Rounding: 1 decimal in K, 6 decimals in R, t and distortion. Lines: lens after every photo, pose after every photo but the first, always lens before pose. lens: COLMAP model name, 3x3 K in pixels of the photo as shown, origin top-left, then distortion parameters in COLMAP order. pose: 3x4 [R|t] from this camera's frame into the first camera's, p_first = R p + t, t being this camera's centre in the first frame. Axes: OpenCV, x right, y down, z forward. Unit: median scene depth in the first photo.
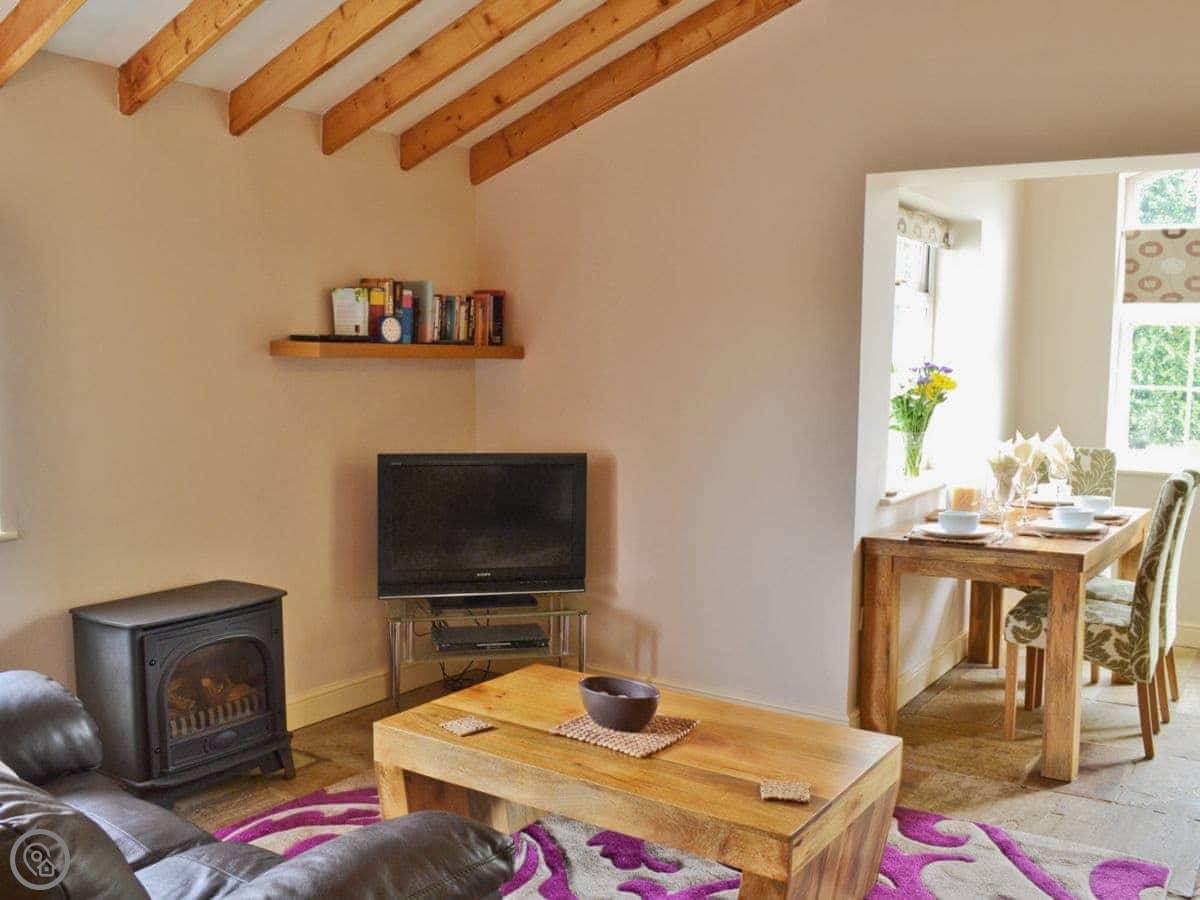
lens RADIAL K [[1074.1, 0, 600.0], [0, 1074.1, 450.0], [0, 0, 1]] dist [-0.080056, 0.010854]
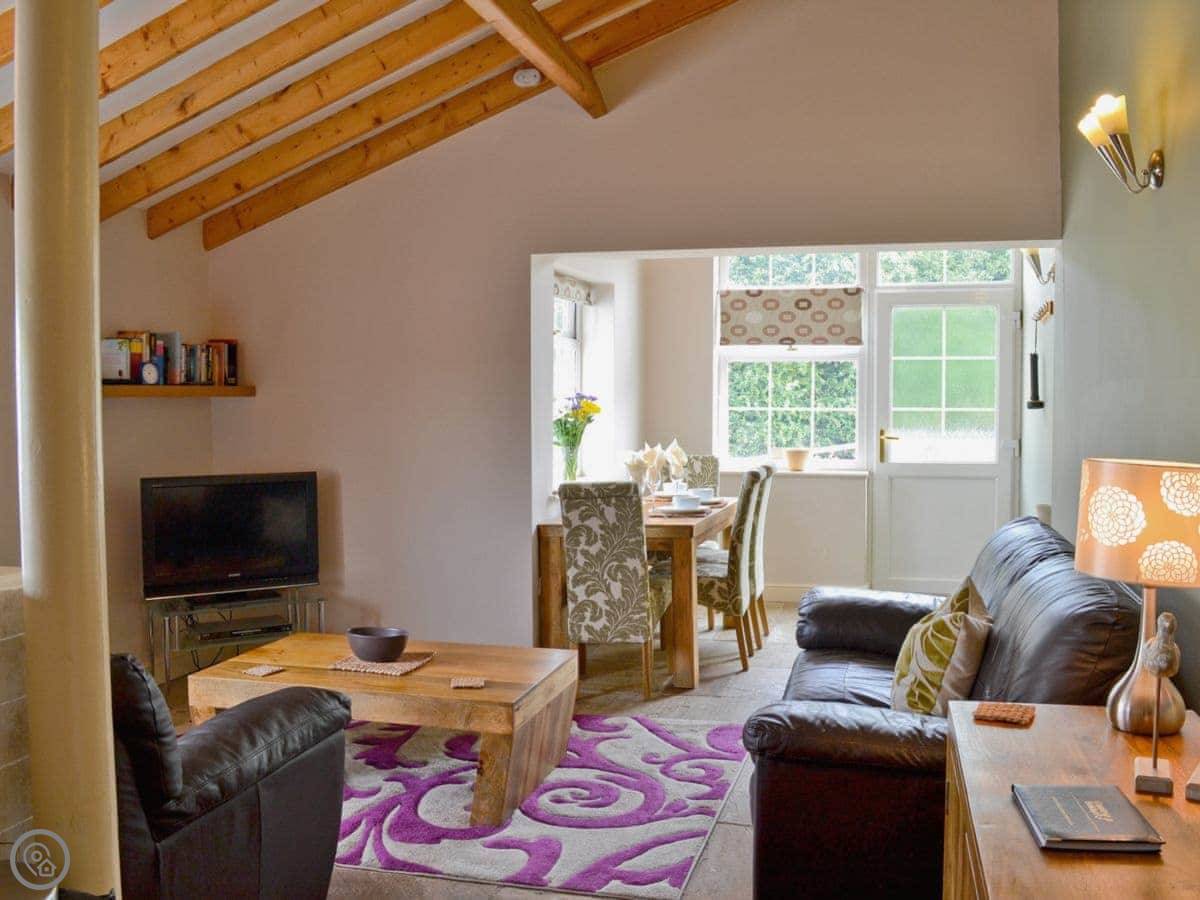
lens RADIAL K [[1074.1, 0, 600.0], [0, 1074.1, 450.0], [0, 0, 1]] dist [-0.080056, 0.010854]
pose [[0.947226, -0.032340, 0.318930, -0.097417], [0.043155, 0.998706, -0.026901, 0.026120], [-0.317648, 0.039245, 0.947396, -0.275121]]
